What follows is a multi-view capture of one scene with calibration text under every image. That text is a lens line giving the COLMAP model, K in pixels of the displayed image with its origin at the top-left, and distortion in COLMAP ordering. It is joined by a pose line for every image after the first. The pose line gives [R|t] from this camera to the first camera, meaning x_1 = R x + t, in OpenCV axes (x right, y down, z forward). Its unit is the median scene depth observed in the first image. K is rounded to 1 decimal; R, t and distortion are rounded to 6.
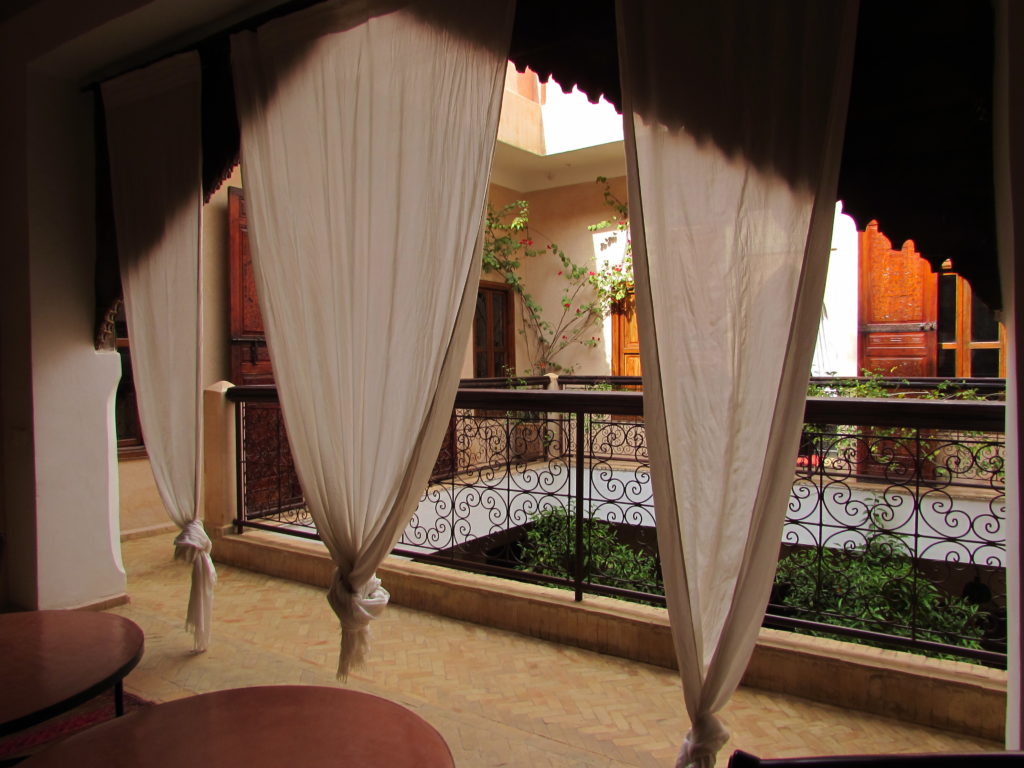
lens RADIAL K [[720.4, 0, 512.4], [0, 720.4, 391.8], [0, 0, 1]] dist [-0.043554, 0.019723]
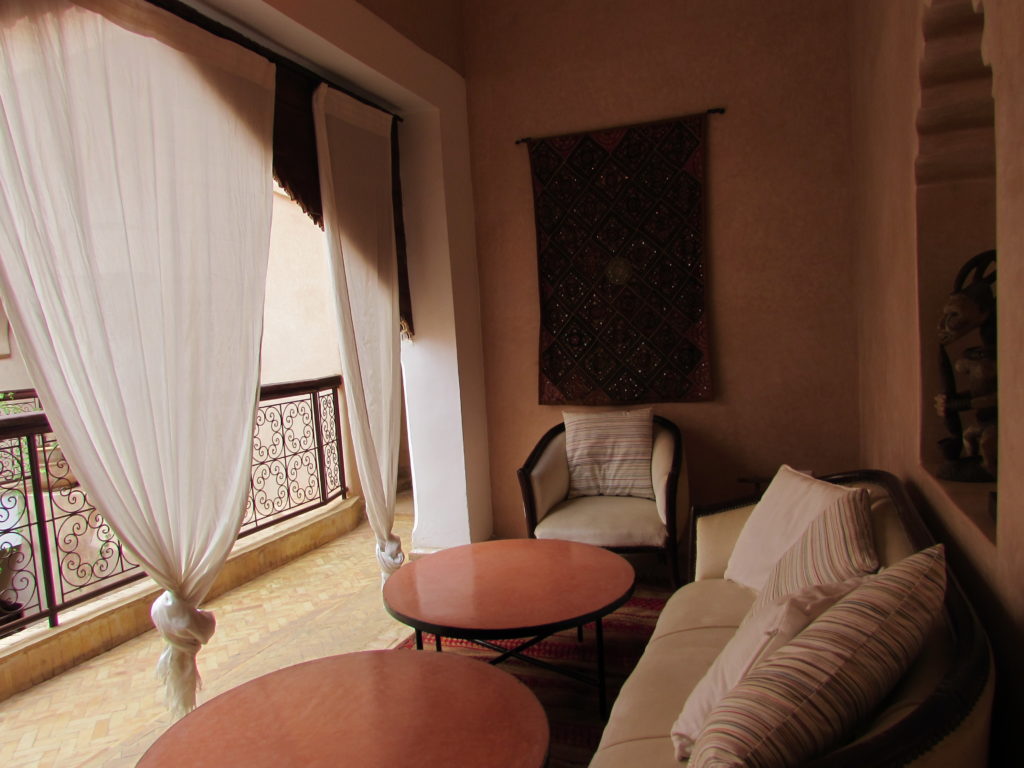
lens RADIAL K [[720.4, 0, 506.5], [0, 720.4, 387.2], [0, 0, 1]] dist [-0.043554, 0.019723]
pose [[-0.196208, -0.051044, 0.979233, -1.037585], [0.108644, 0.991364, 0.073446, -0.038884], [-0.974525, 0.120798, -0.188967, 0.589933]]
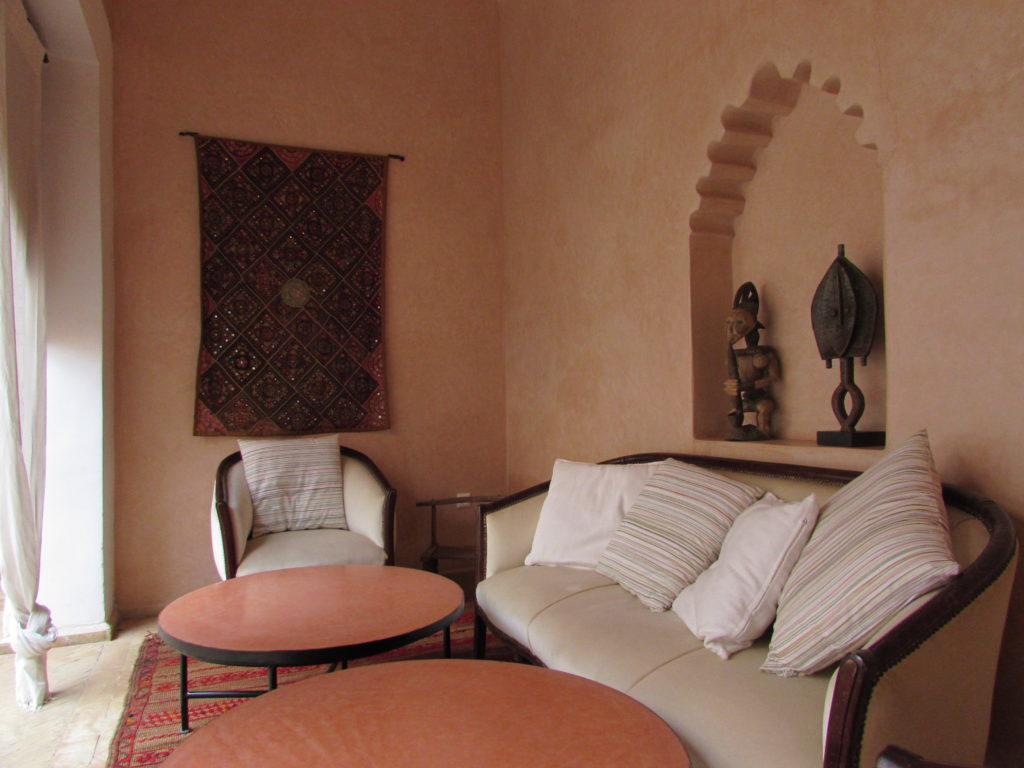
lens RADIAL K [[720.4, 0, 513.8], [0, 720.4, 388.1], [0, 0, 1]] dist [-0.043554, 0.019723]
pose [[-0.823248, 0.030978, 0.566837, -0.868250], [0.052824, 0.998358, 0.022158, 0.006876], [-0.565220, 0.048184, -0.823532, 0.831500]]
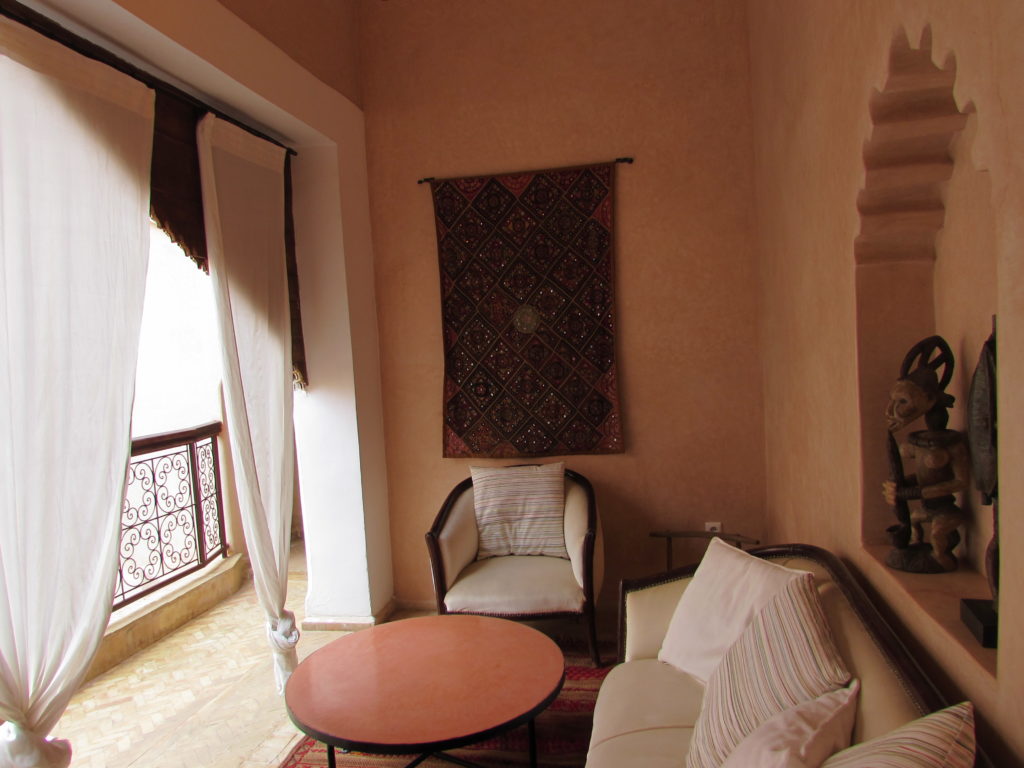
lens RADIAL K [[720.4, 0, 510.0], [0, 720.4, 388.2], [0, 0, 1]] dist [-0.043554, 0.019723]
pose [[-0.360092, -0.021938, 0.932659, -0.982401], [0.102447, 0.992747, 0.062905, -0.076319], [-0.927275, 0.118200, -0.355233, 0.603465]]
